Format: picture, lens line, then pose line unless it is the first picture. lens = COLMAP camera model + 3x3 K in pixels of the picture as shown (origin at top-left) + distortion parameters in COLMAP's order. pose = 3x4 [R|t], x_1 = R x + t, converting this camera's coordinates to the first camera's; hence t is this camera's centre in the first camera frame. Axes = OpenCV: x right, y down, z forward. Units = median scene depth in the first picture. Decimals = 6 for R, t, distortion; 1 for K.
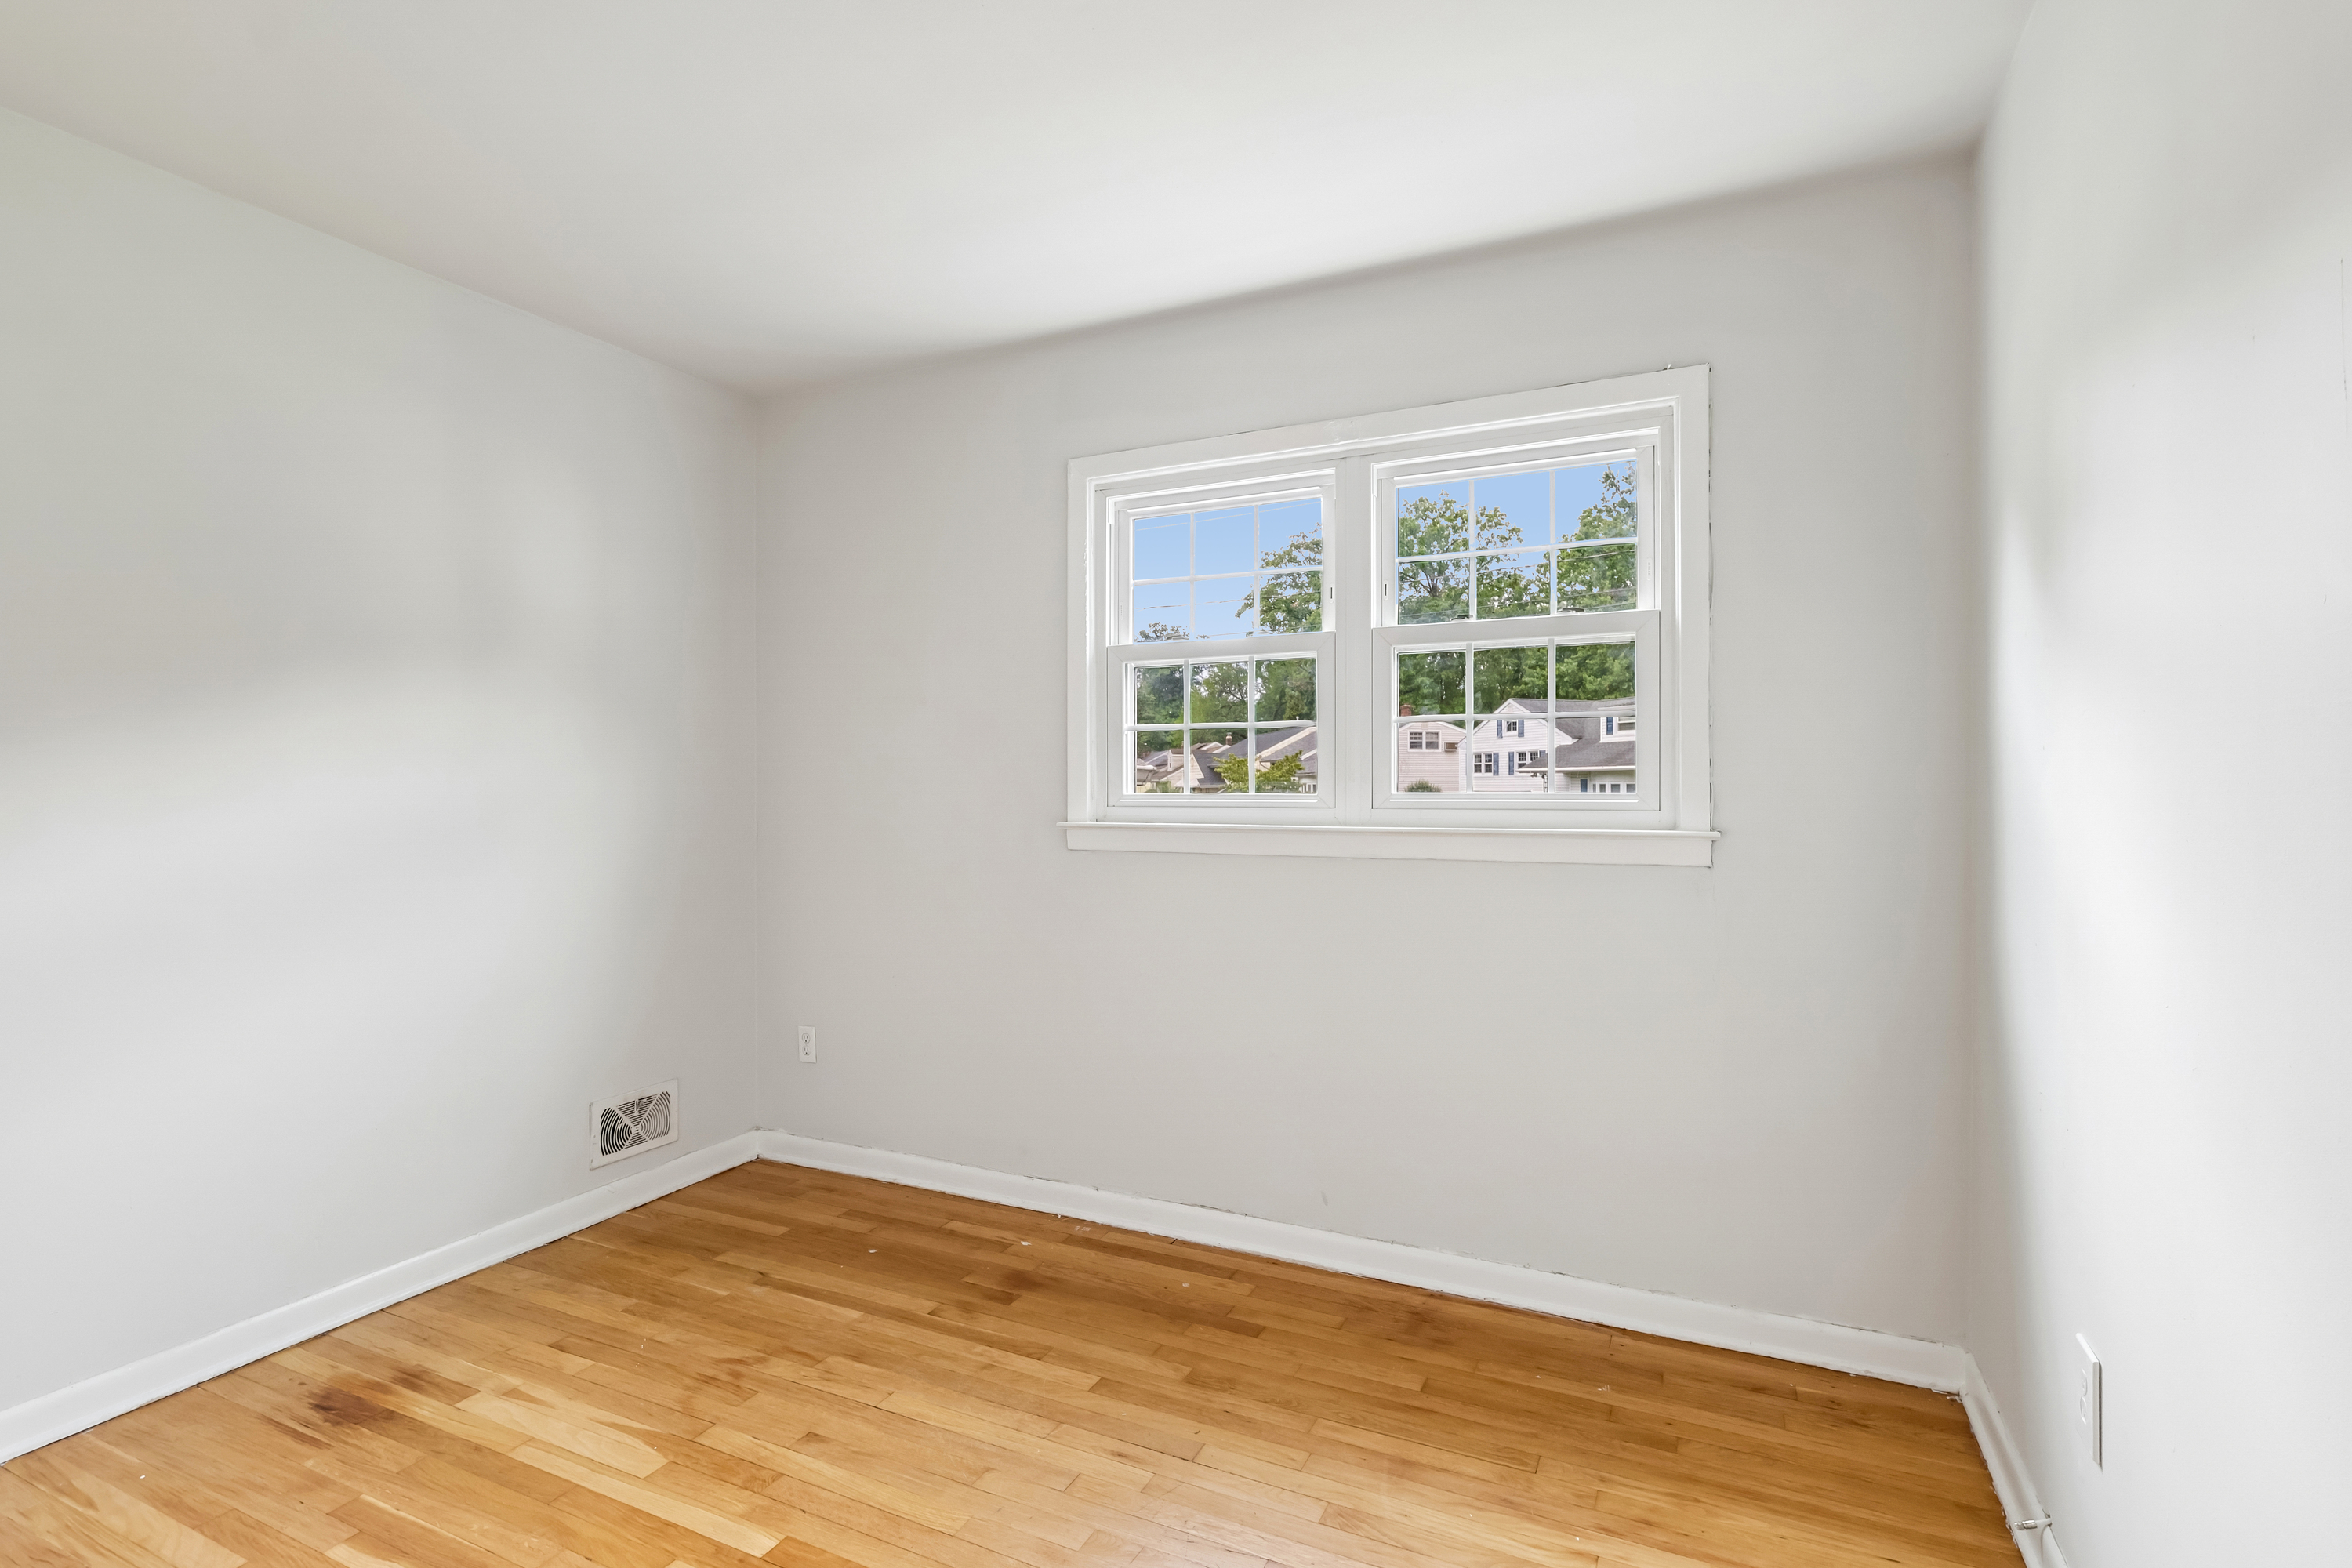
lens RADIAL K [[1119.0, 0, 1161.1], [0, 1119.0, 797.7], [0, 0, 1]] dist [-0.001096, 0.002404]
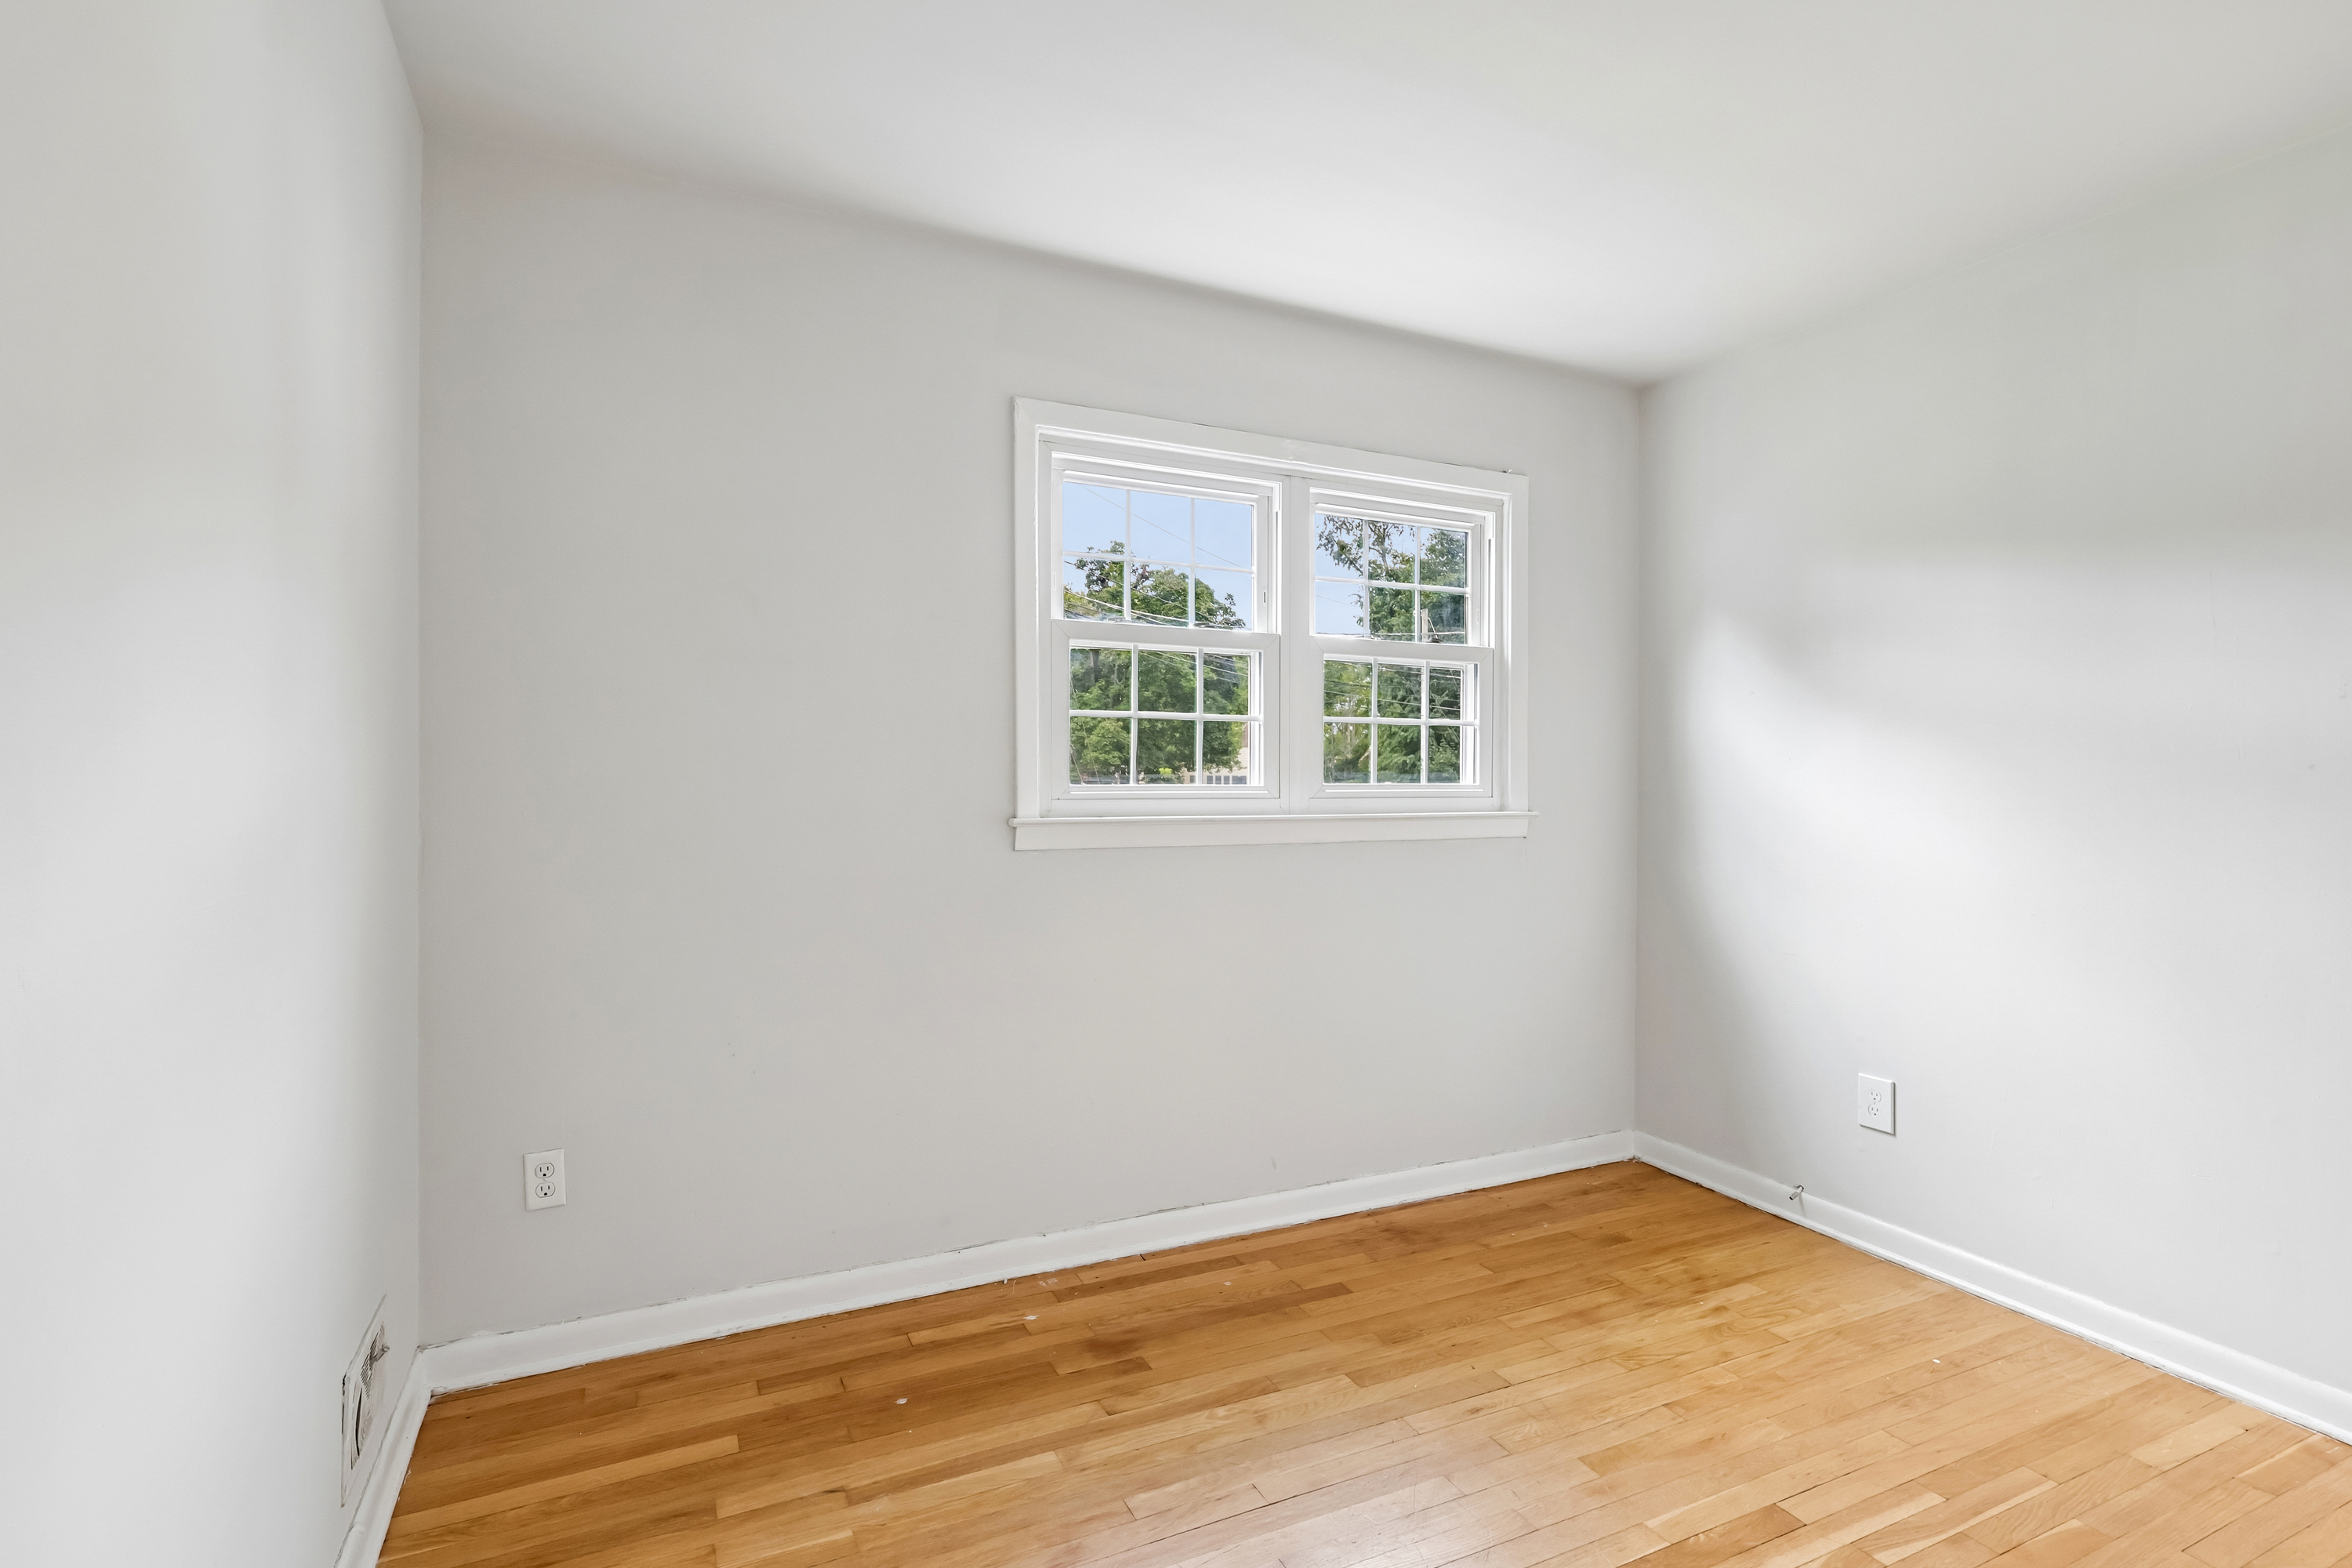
lens RADIAL K [[1119.0, 0, 1175.1], [0, 1119.0, 788.6], [0, 0, 1]] dist [-0.001096, 0.002404]
pose [[0.621381, -0.004189, 0.783498, -0.784153], [0.005316, 0.999985, 0.001130, -0.001659], [-0.783491, 0.003462, 0.621394, 0.426422]]
